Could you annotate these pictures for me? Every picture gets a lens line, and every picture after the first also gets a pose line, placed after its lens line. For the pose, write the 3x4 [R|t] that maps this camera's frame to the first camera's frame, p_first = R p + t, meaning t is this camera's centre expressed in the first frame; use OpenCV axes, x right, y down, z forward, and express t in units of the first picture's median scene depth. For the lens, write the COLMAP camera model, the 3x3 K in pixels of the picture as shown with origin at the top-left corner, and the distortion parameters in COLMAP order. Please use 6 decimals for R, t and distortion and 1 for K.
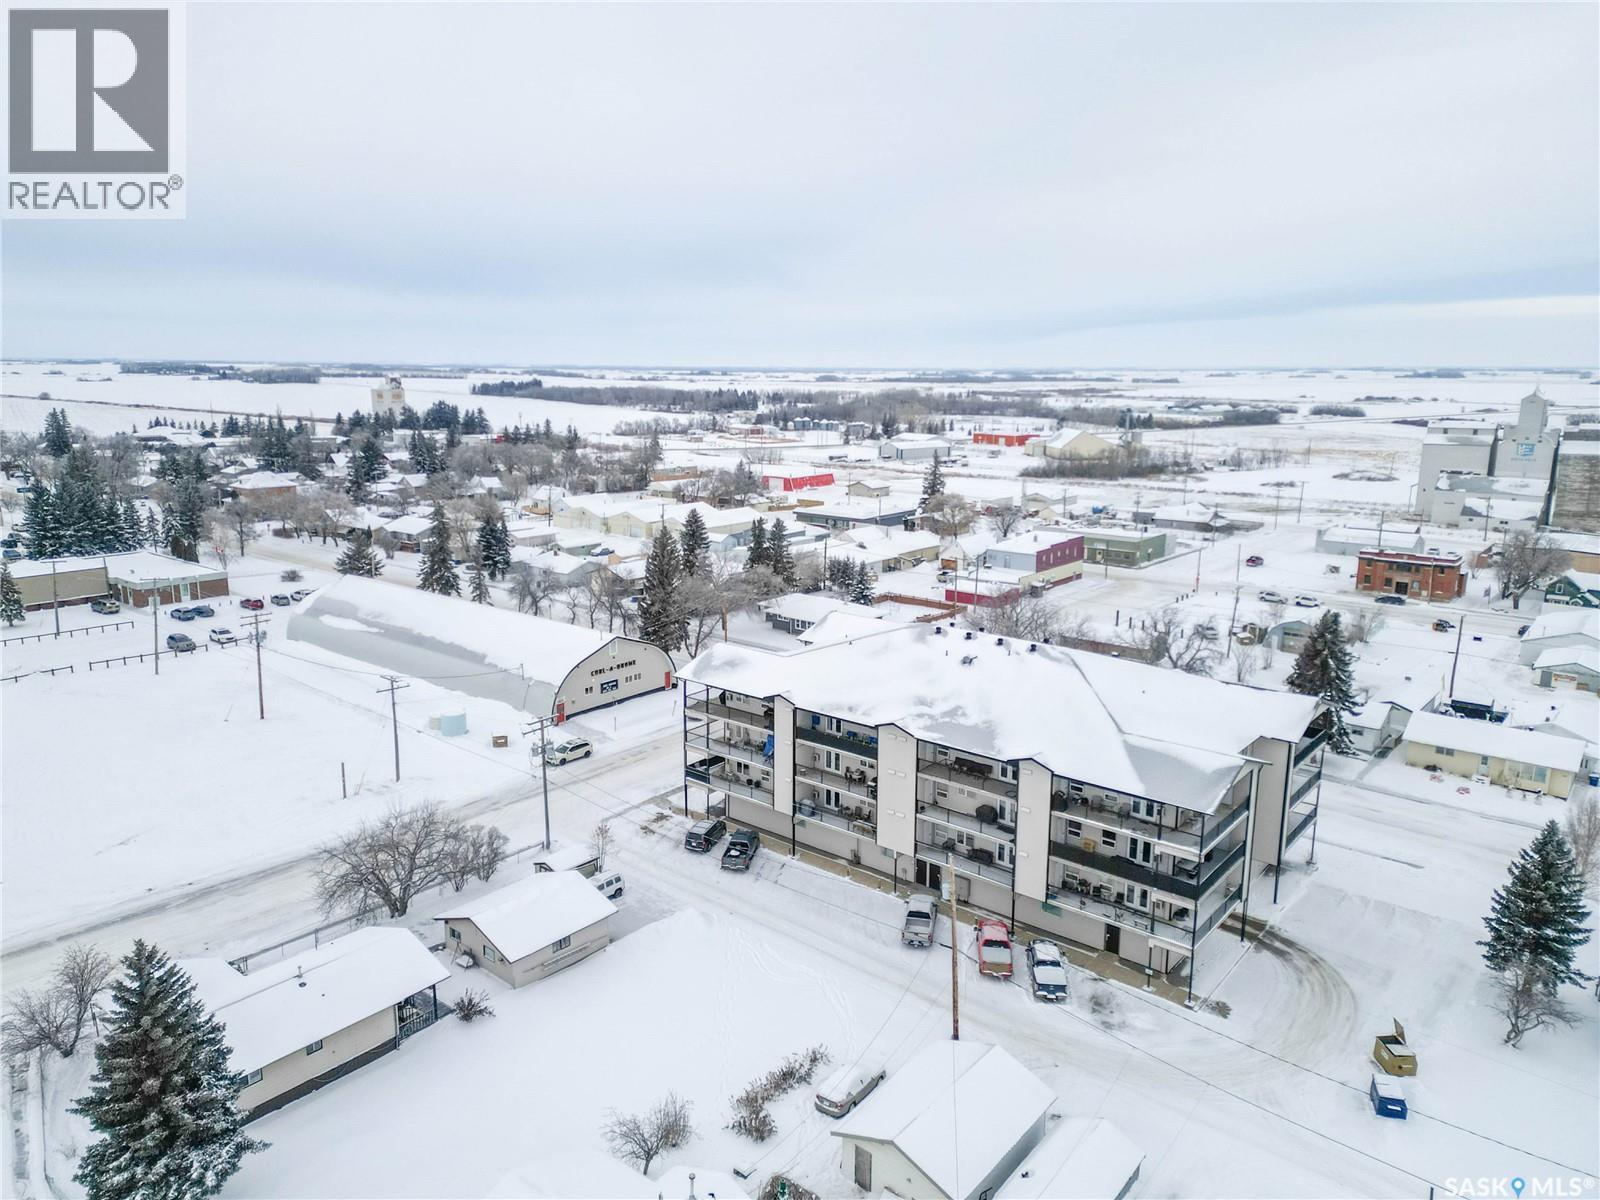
lens RADIAL K [[1087.2, 0, 795.5], [0, 1087.2, 603.6], [0, 0, 1]] dist [0.084924, -0.073957]
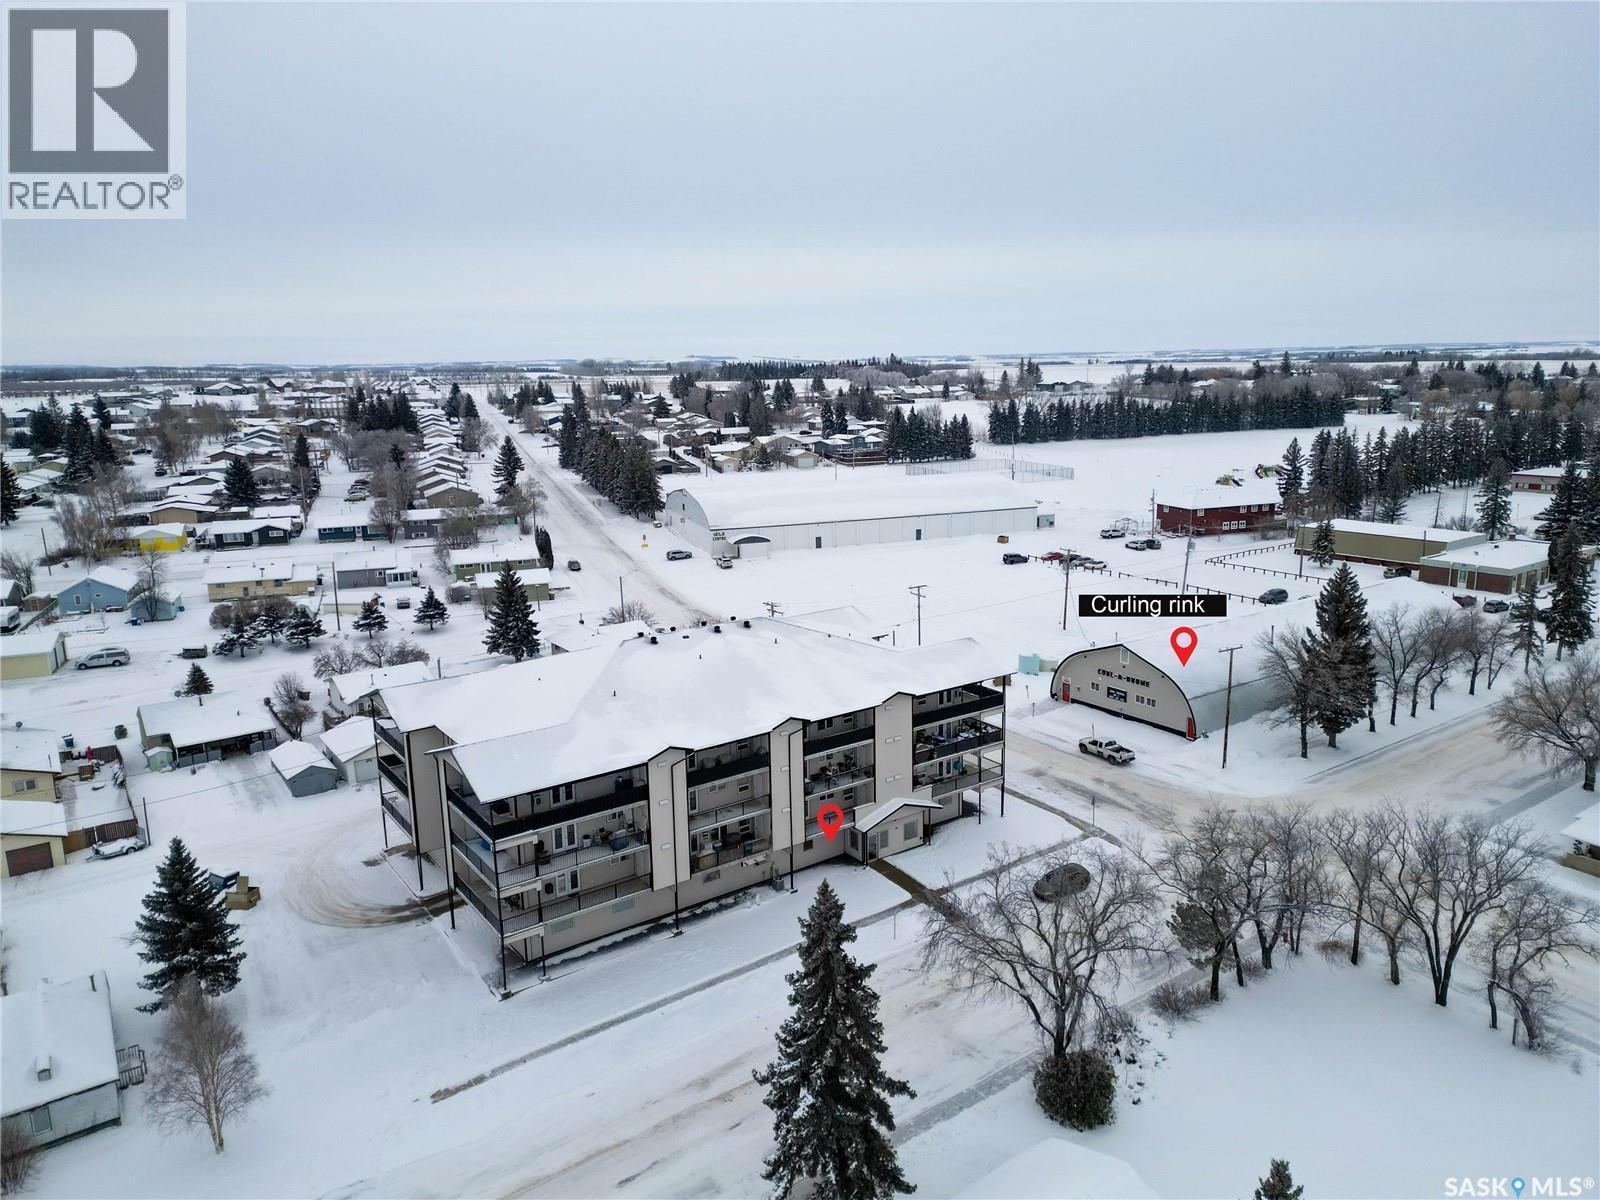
lens RADIAL K [[1087.2, 0, 788.7], [0, 1087.2, 602.8], [0, 0, 1]] dist [0.084924, -0.073957]
pose [[-0.263220, 0.201116, -0.943540, 0.274583], [-0.182938, 0.949879, 0.253502, -0.065753], [0.947232, 0.239336, -0.213235, 0.323846]]
